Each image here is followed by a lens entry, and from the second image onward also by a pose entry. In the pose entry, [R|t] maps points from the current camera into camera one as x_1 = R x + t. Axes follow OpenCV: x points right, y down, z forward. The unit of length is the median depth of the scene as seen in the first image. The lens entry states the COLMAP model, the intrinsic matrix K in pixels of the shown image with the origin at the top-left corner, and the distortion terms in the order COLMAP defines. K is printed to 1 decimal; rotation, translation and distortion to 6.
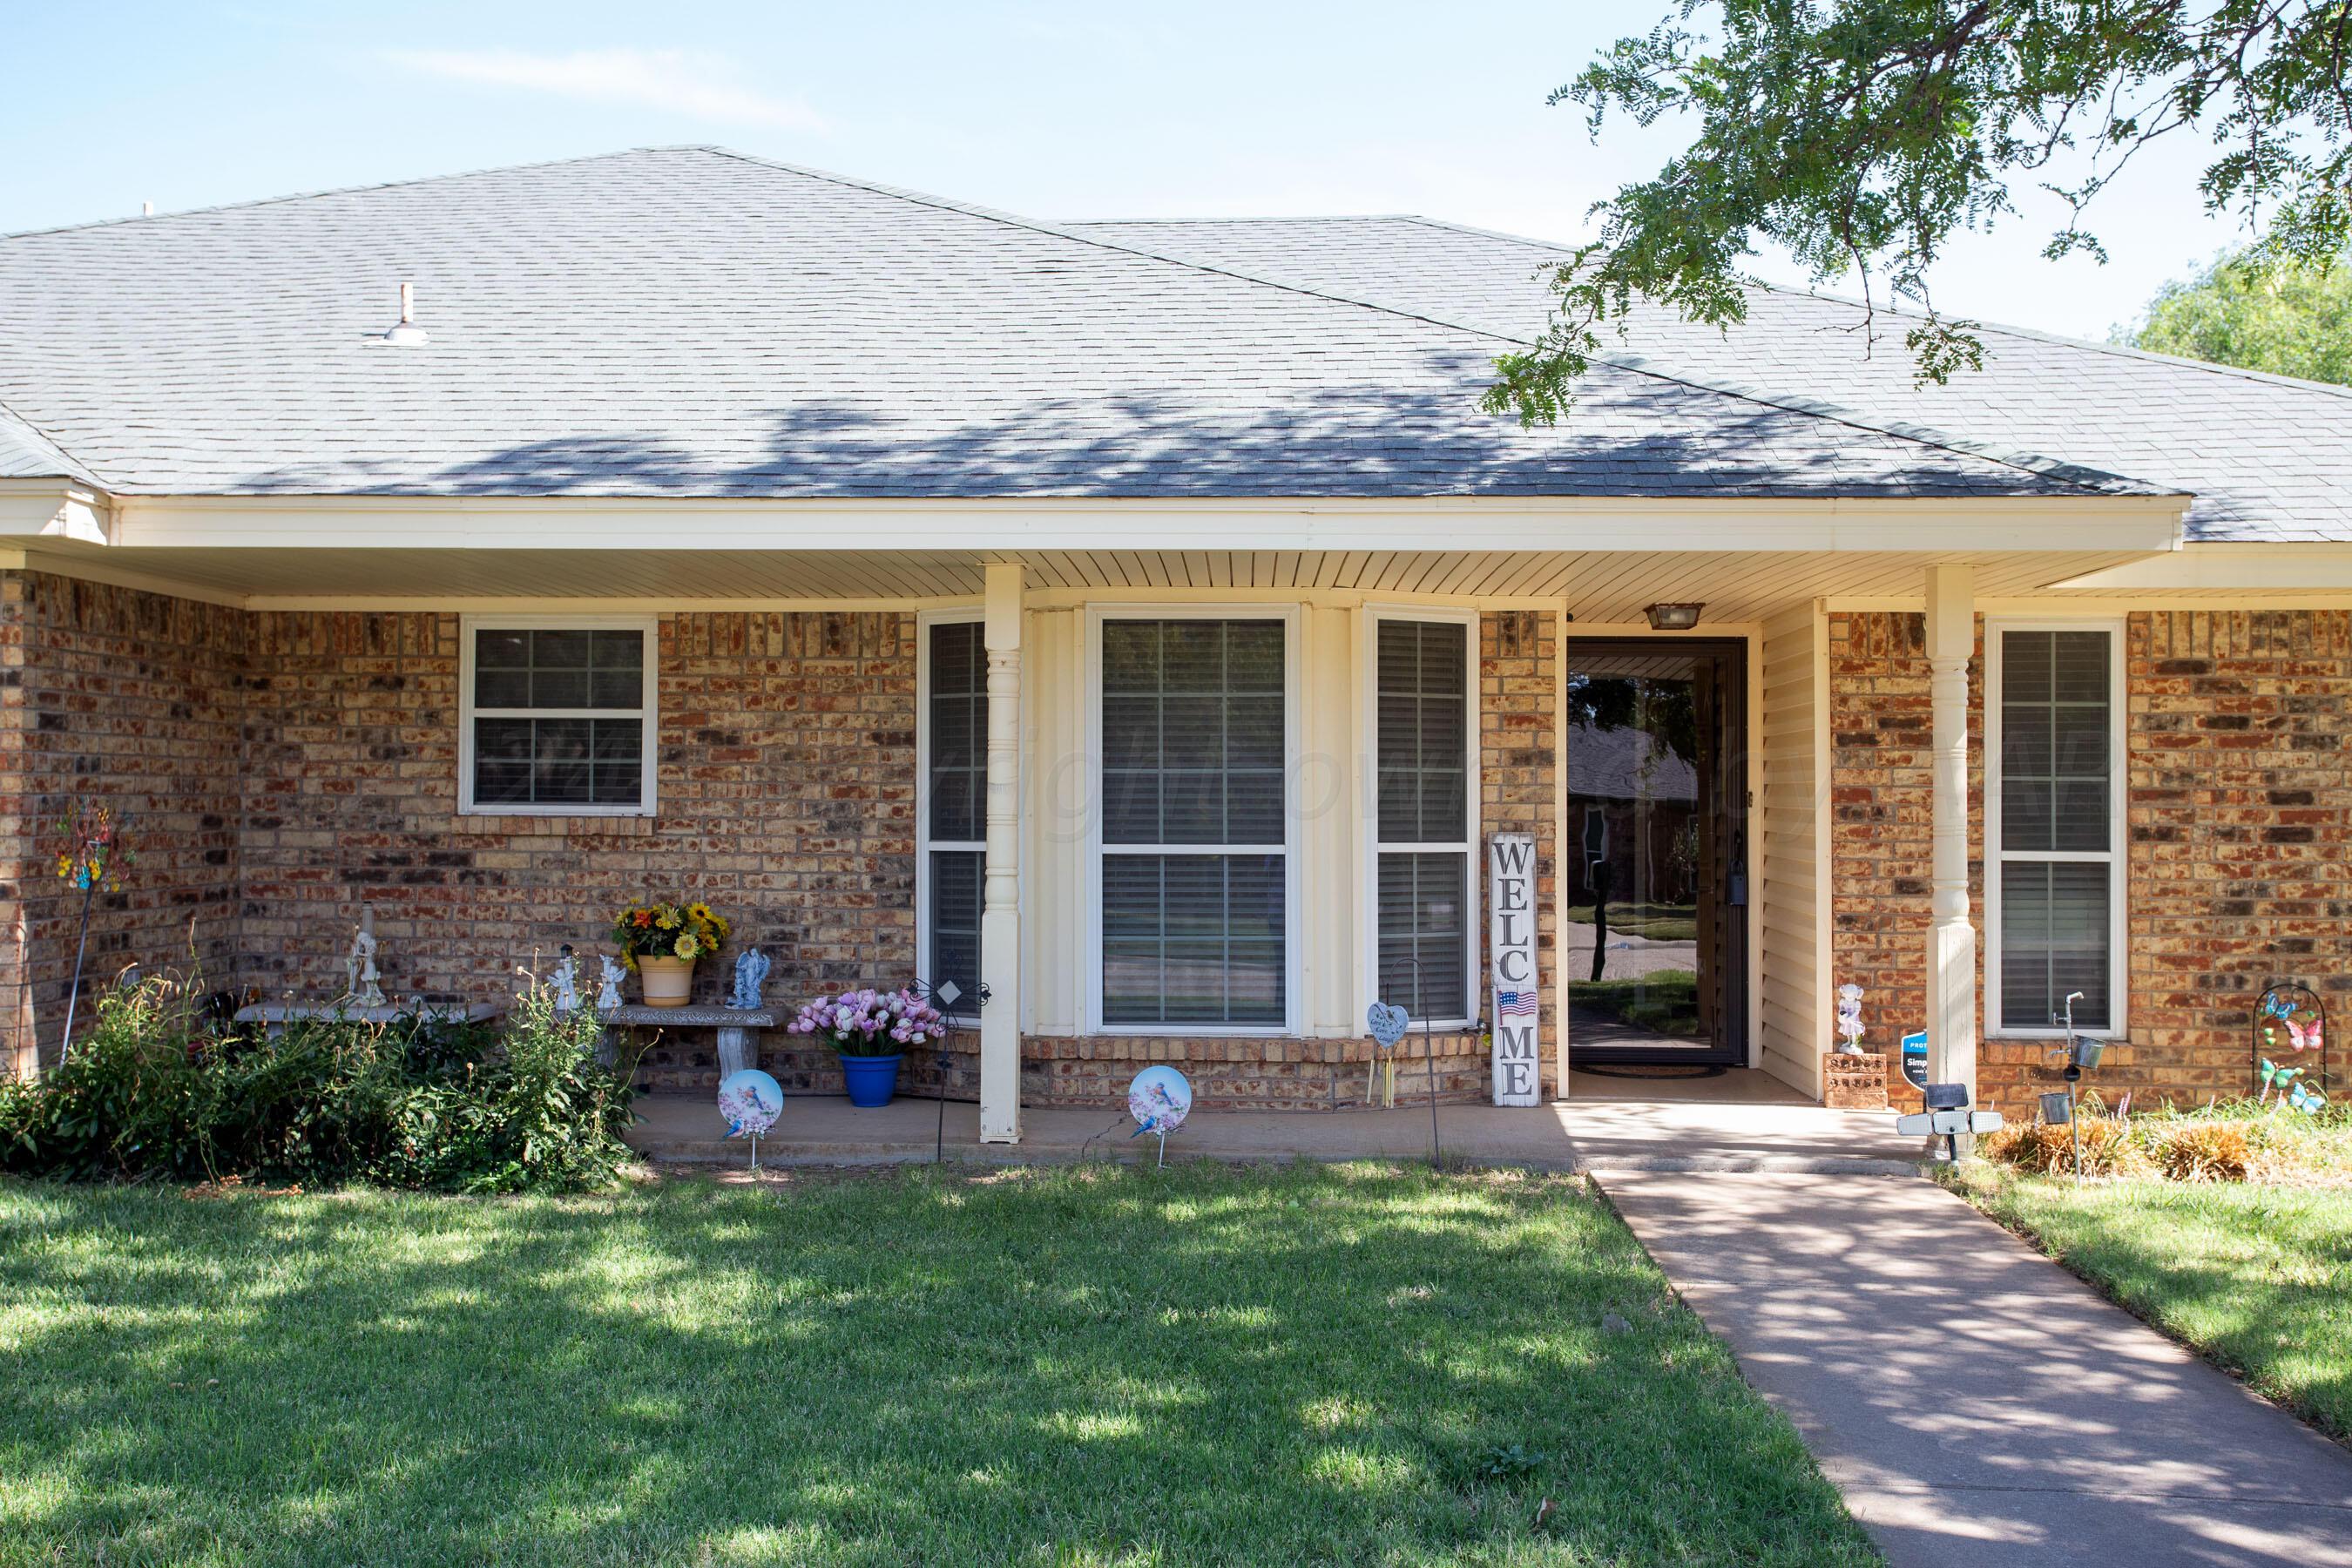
lens RADIAL K [[2137.7, 0, 1172.0], [0, 2137.7, 737.2], [0, 0, 1]] dist [0.095563, 0.003200]
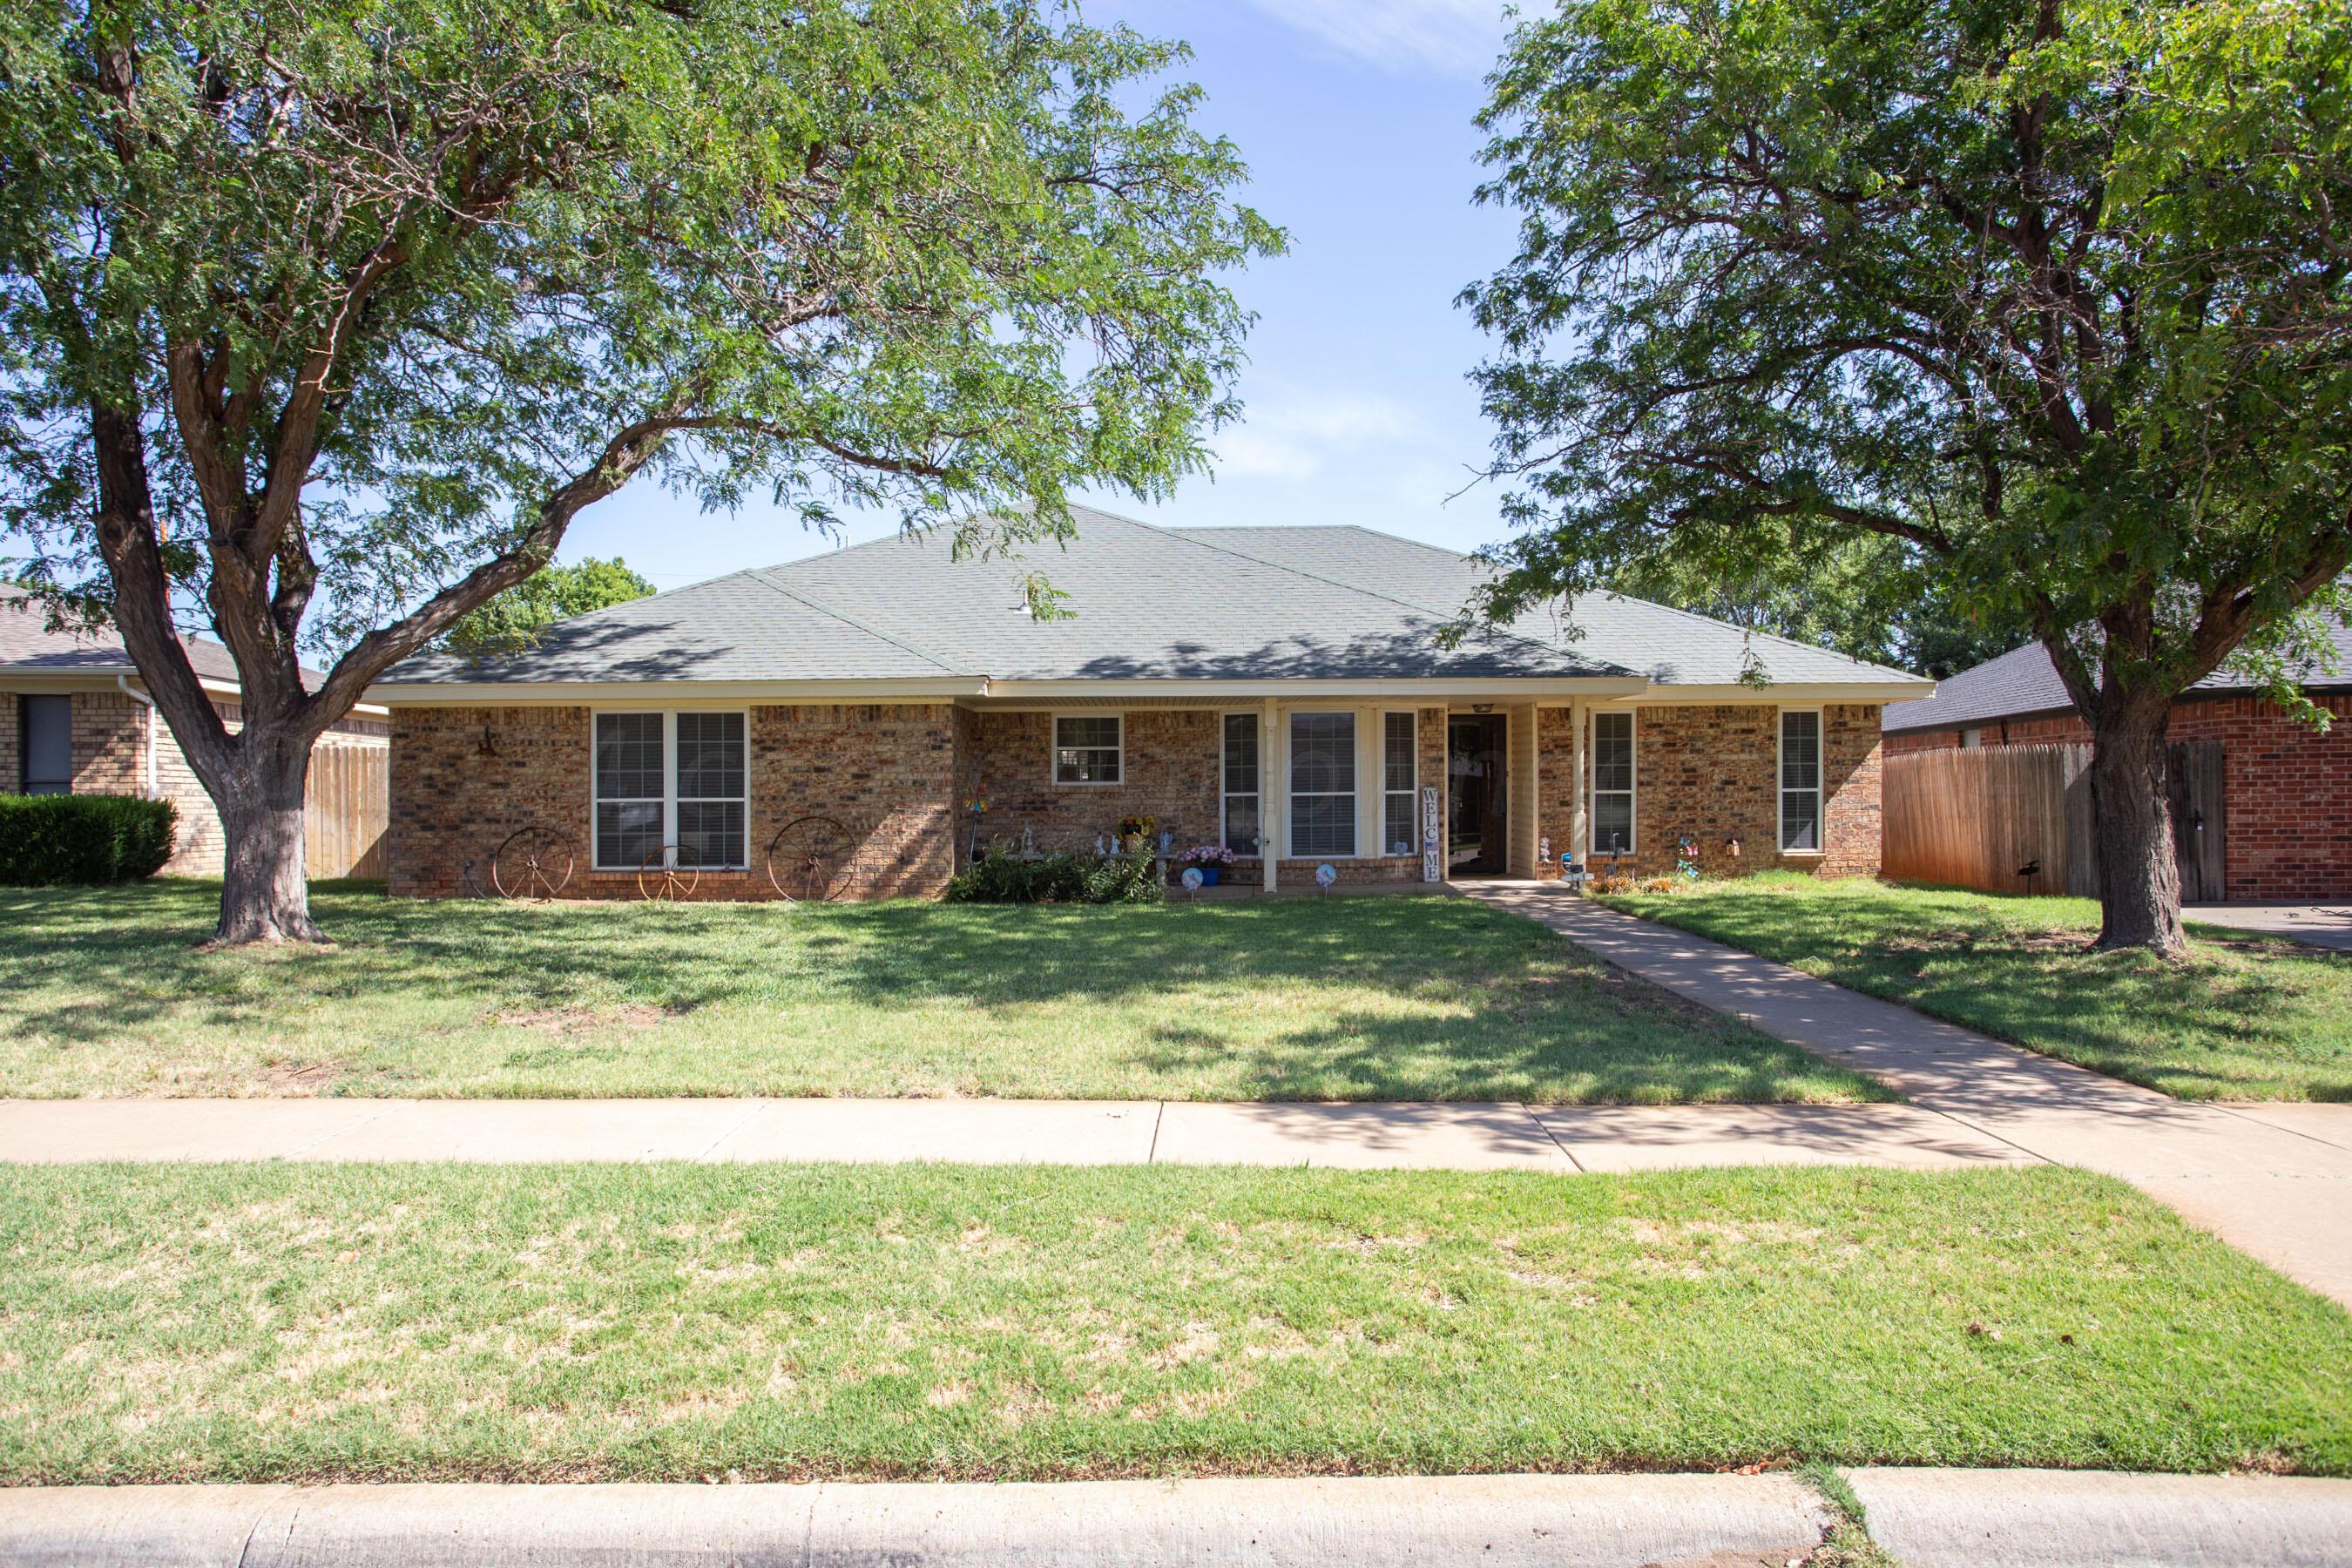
lens RADIAL K [[1401.6, 0, 1176.0], [0, 1401.6, 784.0], [0, 0, 1]] dist [-0.001163, -0.000099]
pose [[0.997560, -0.013911, 0.068413, -0.308244], [0.010795, 0.998896, 0.045710, -0.048221], [-0.068973, -0.044860, 0.996609, -0.837845]]
